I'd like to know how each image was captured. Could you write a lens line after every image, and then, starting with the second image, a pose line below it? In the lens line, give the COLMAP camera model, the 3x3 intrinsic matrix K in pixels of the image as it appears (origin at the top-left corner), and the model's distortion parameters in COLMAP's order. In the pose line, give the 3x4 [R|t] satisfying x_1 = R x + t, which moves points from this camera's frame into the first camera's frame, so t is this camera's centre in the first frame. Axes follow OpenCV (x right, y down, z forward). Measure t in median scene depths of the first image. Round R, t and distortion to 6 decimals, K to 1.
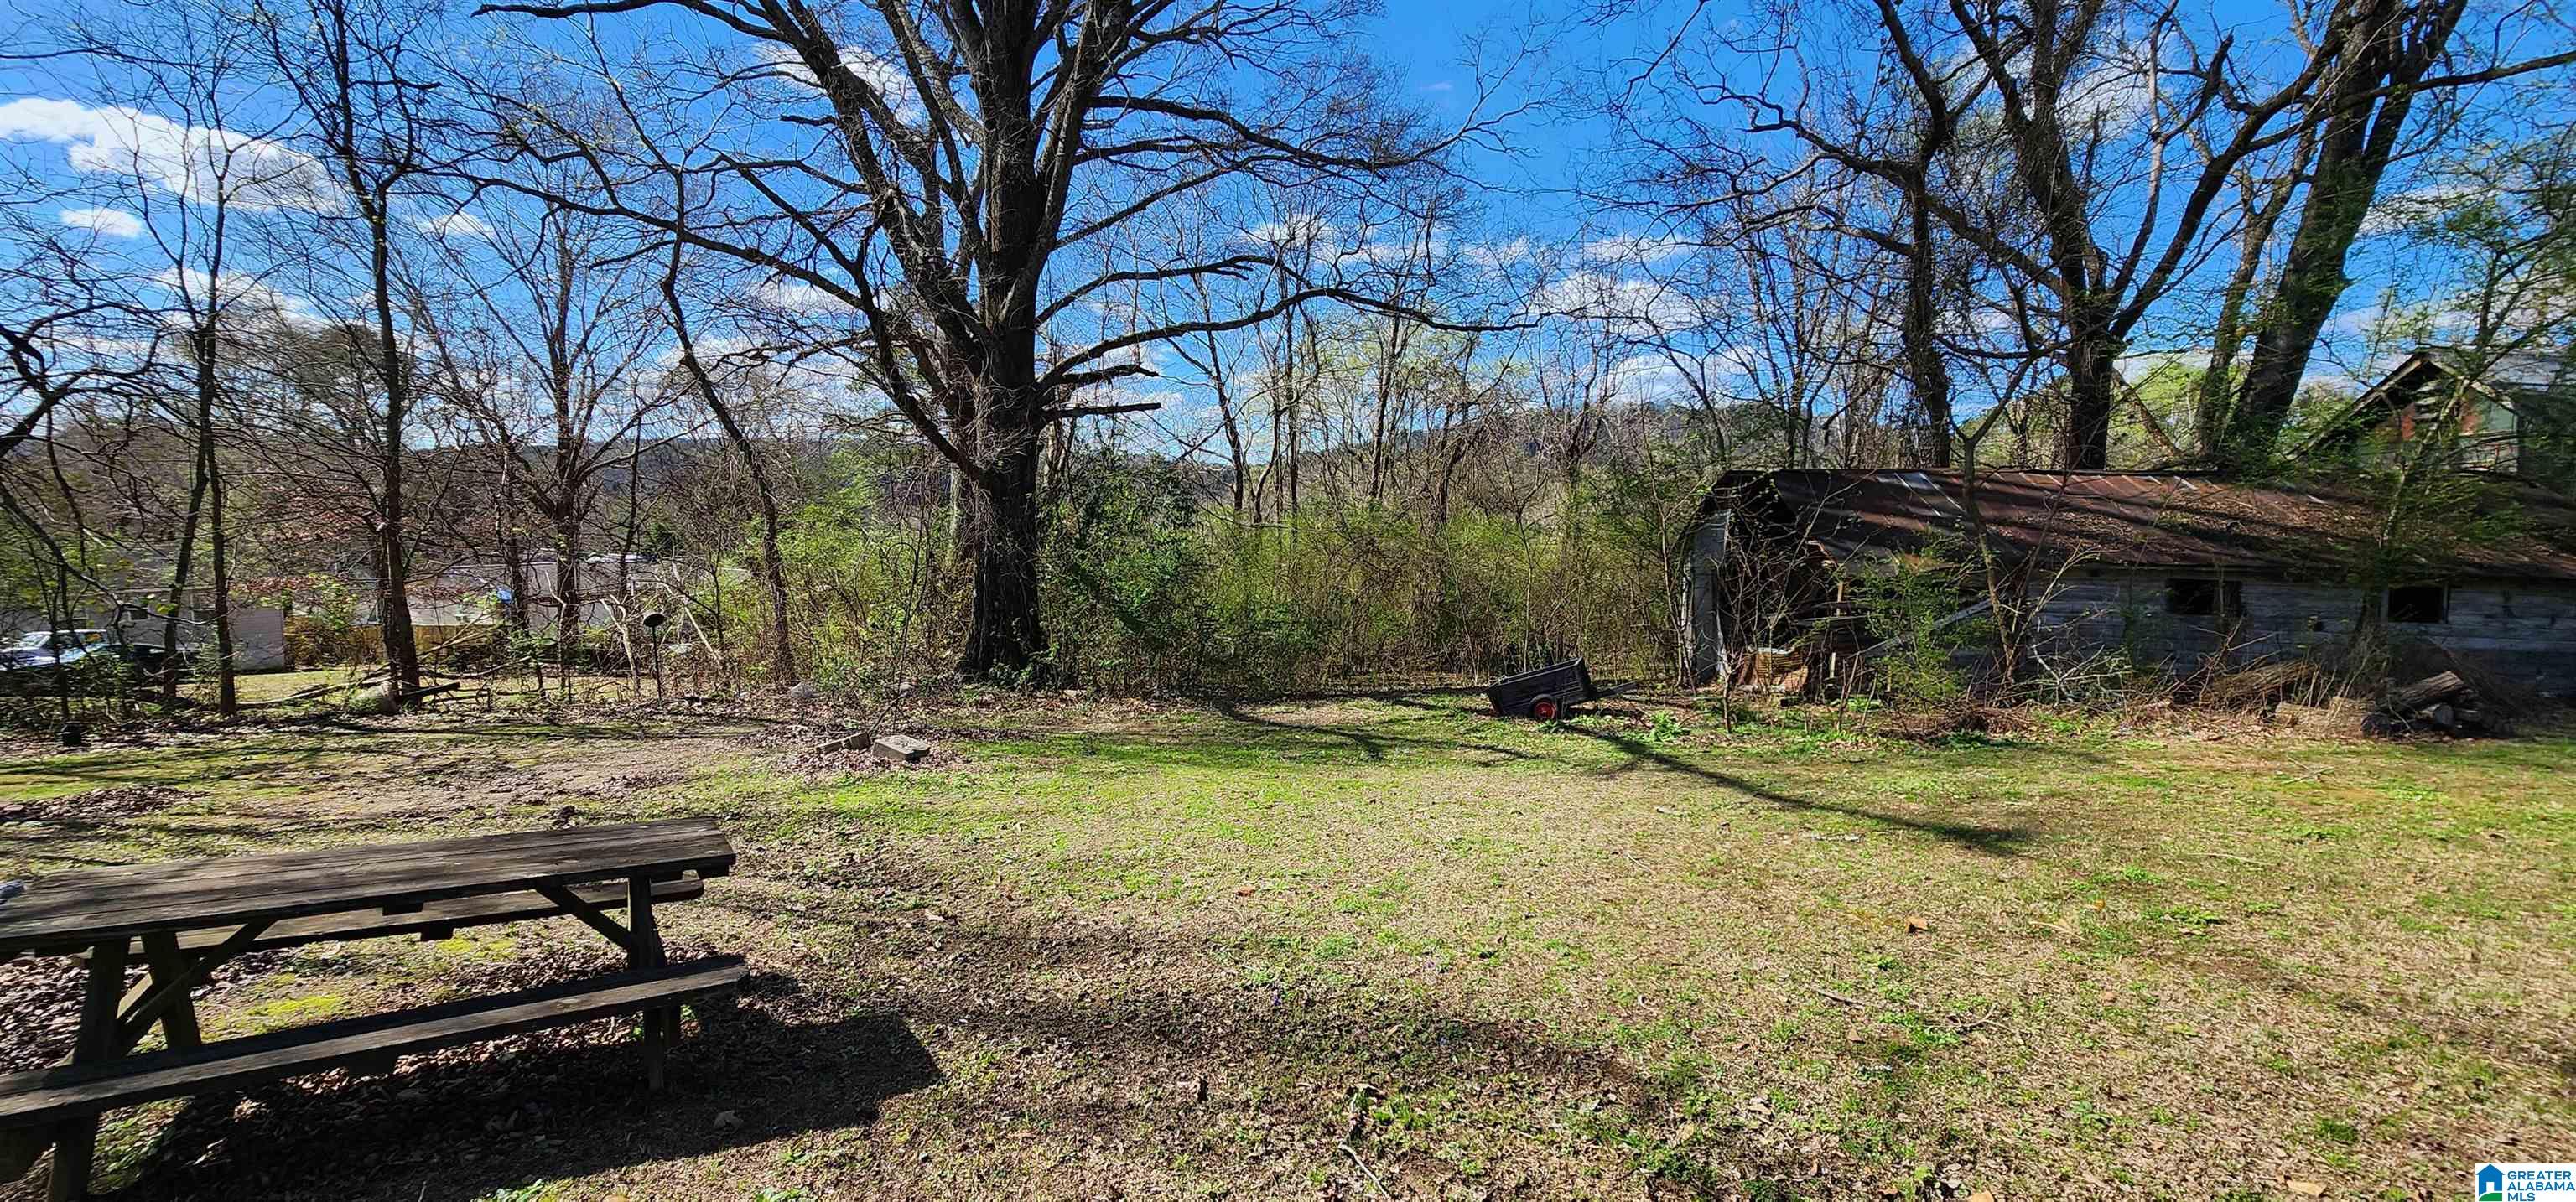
lens RADIAL K [[1070.4, 0, 1267.9], [0, 1070.4, 606.3], [0, 0, 1]] dist [-0.000219, -0.000476]
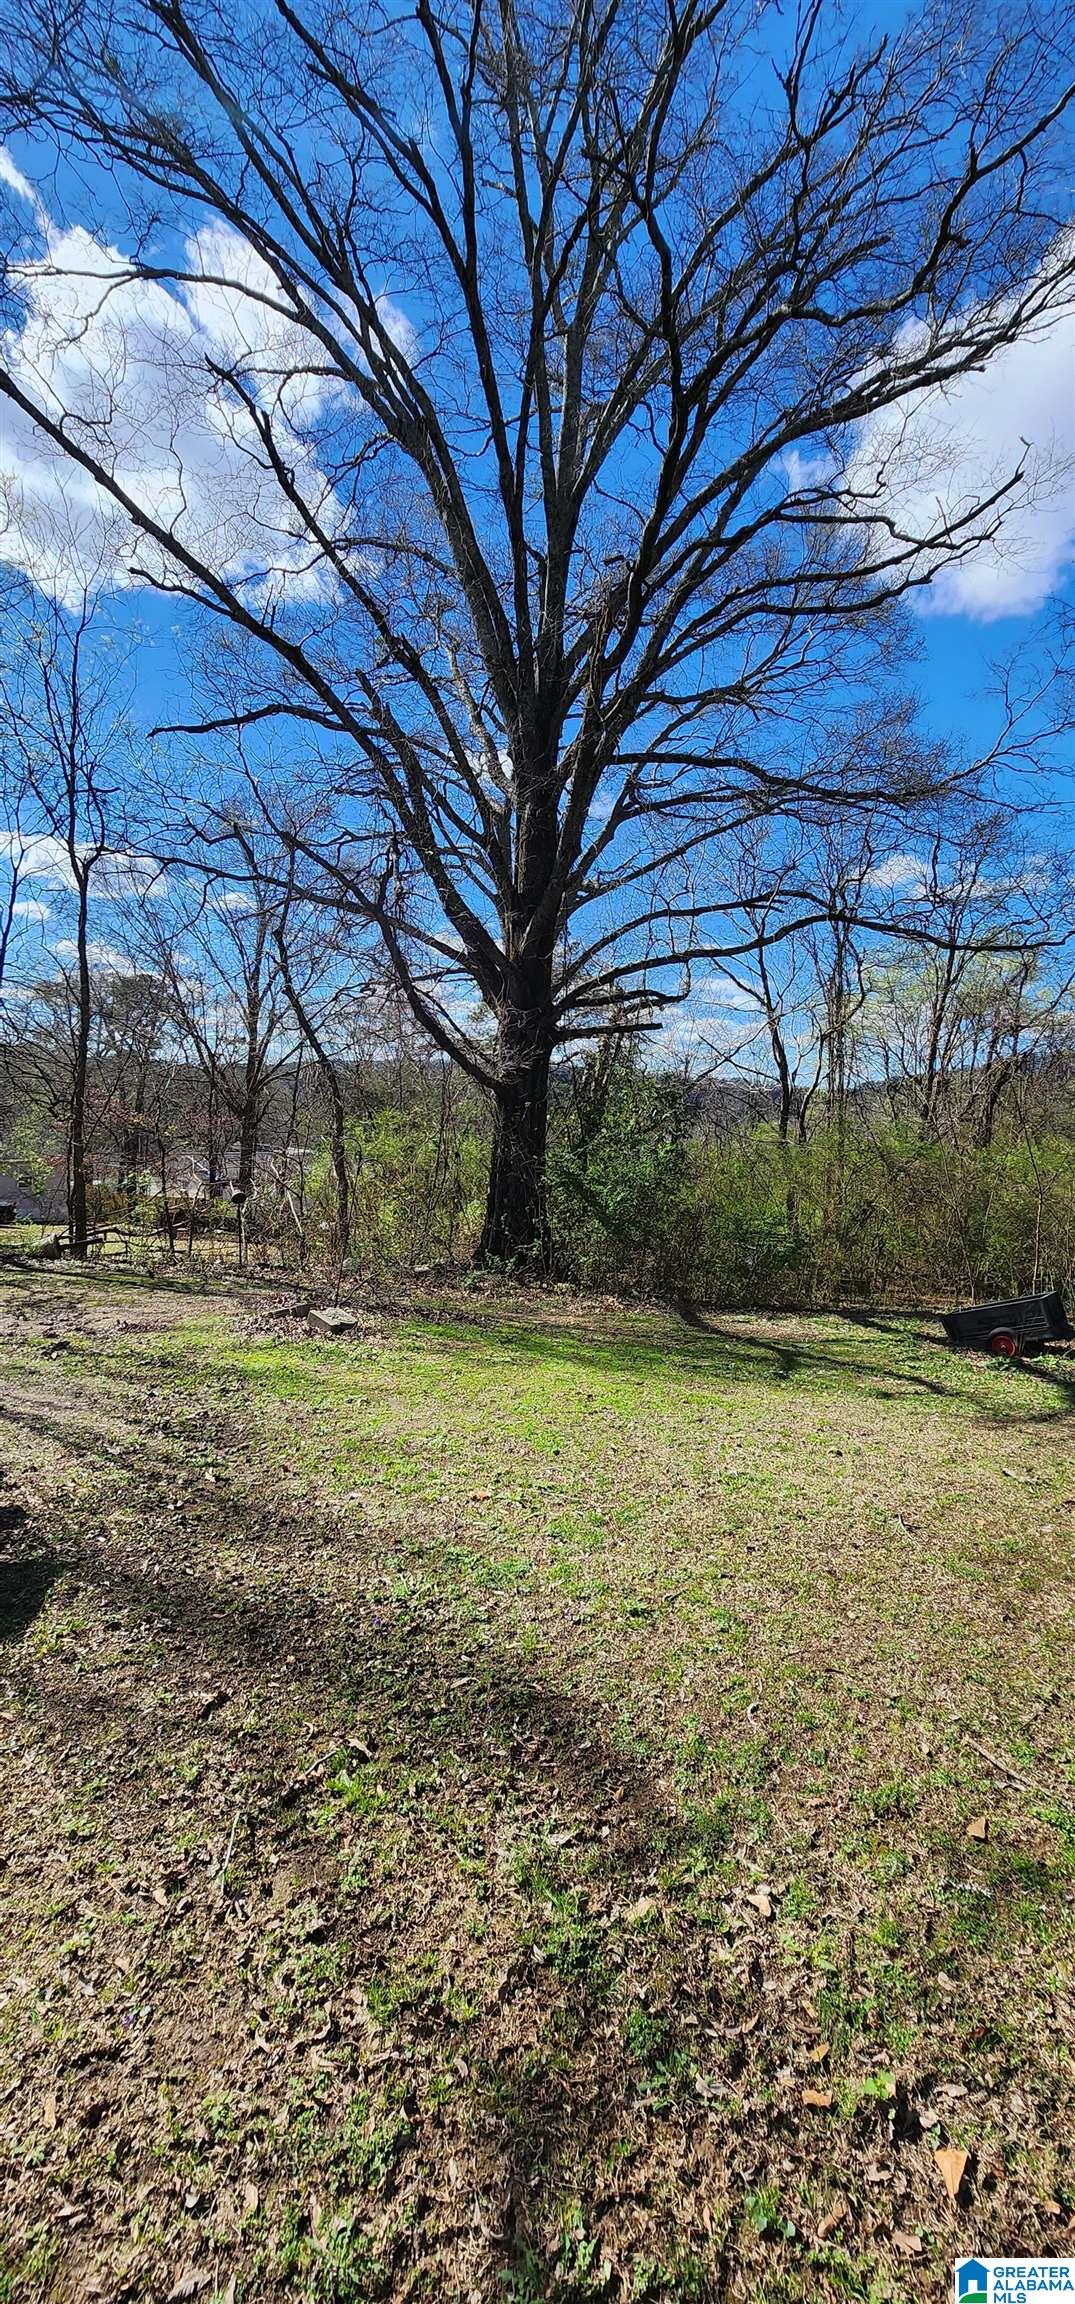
lens RADIAL K [[957.5, 0, 547.2], [0, 957.5, 1140.6], [0, 0, 1]] dist [-0.000219, -0.000476]
pose [[0.947389, 0.034053, -0.318269, 0.110705], [-0.058127, 0.996095, -0.066449, -0.000752], [0.314764, 0.081454, 0.945669, 0.061430]]
